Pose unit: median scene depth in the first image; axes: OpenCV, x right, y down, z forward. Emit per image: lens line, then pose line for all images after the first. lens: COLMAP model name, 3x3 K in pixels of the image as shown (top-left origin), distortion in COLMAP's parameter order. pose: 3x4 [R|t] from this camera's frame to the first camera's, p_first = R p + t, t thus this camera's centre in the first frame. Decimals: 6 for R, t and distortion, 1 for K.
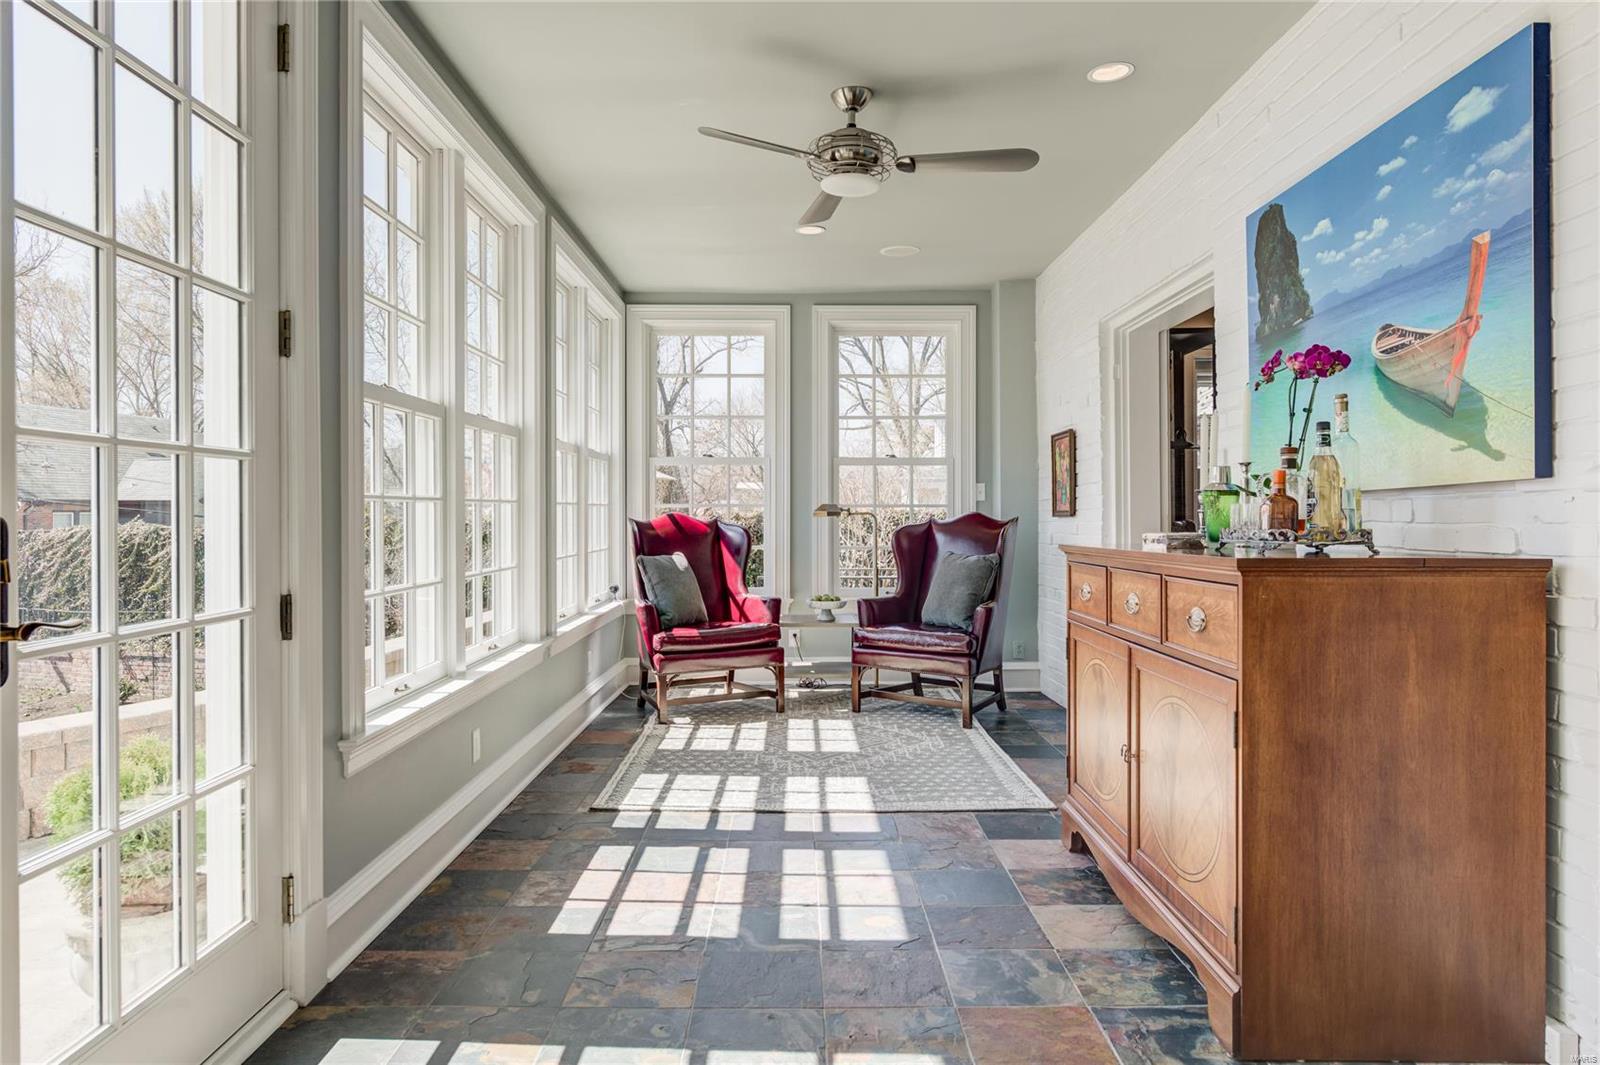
lens RADIAL K [[1049.0, 0, 799.1], [0, 1049.0, 524.7], [0, 0, 1]] dist [0.000837, -0.000006]
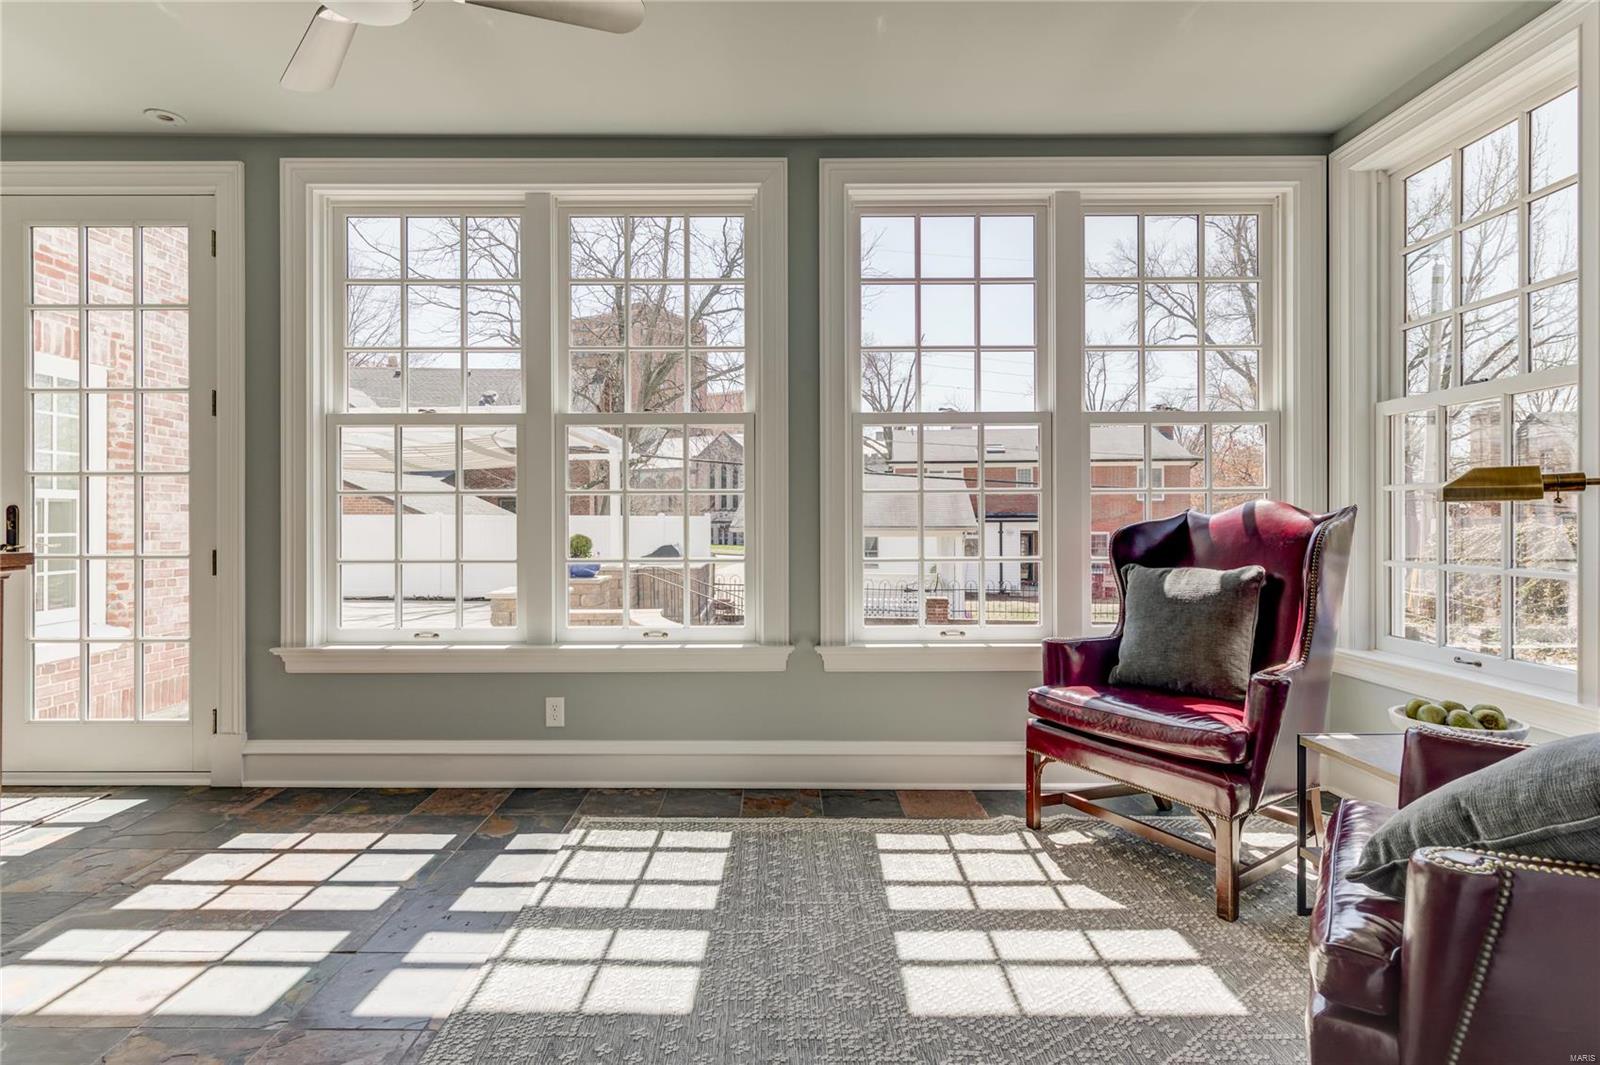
lens RADIAL K [[804.2, 0, 807.4], [0, 804.2, 524.2], [0, 0, 1]] dist [0.000997, -0.004577]
pose [[0.005076, 0.012399, -0.999910, 0.589097], [-0.009527, 0.999878, 0.012350, 0.000581], [0.999942, 0.009464, 0.005194, 1.366839]]
